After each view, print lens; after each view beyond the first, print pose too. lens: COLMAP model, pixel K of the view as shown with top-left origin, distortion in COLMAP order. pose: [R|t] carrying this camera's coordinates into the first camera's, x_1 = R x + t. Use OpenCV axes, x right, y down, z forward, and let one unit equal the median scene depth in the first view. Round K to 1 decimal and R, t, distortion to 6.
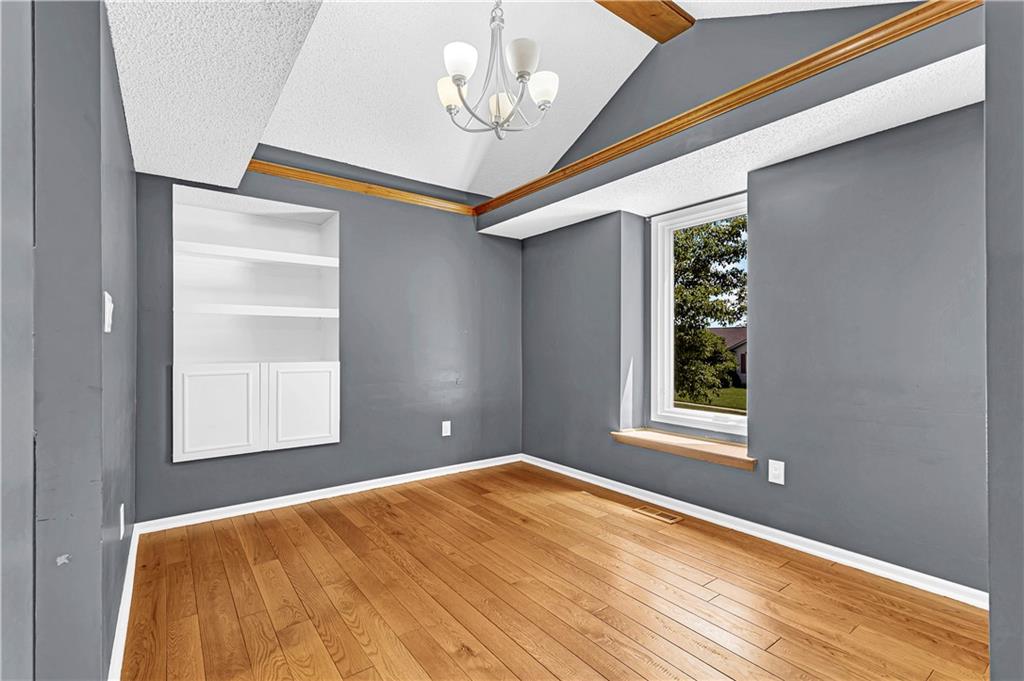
lens RADIAL K [[475.6, 0, 516.1], [0, 475.6, 346.7], [0, 0, 1]] dist [0.000553, -0.000008]
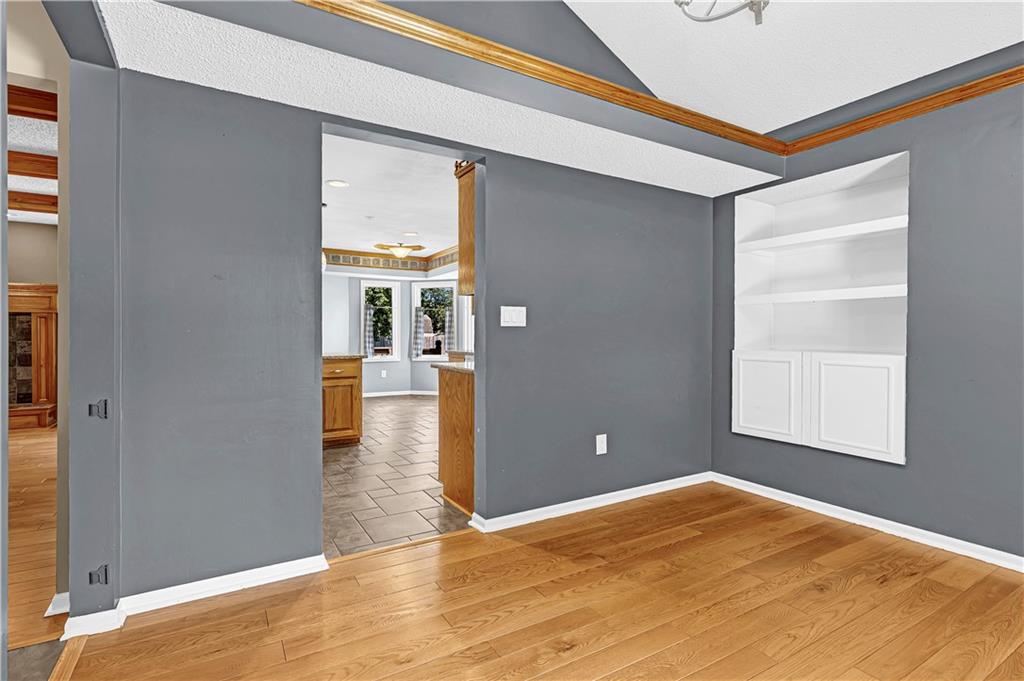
lens RADIAL K [[469.2, 0, 513.0], [0, 469.2, 333.9], [0, 0, 1]] dist [0.000949, 0.000207]
pose [[-0.094786, 0.006070, -0.995479, 0.465398], [-0.002580, 0.999977, 0.006343, -0.006089], [0.995494, 0.003170, -0.094768, 0.529220]]
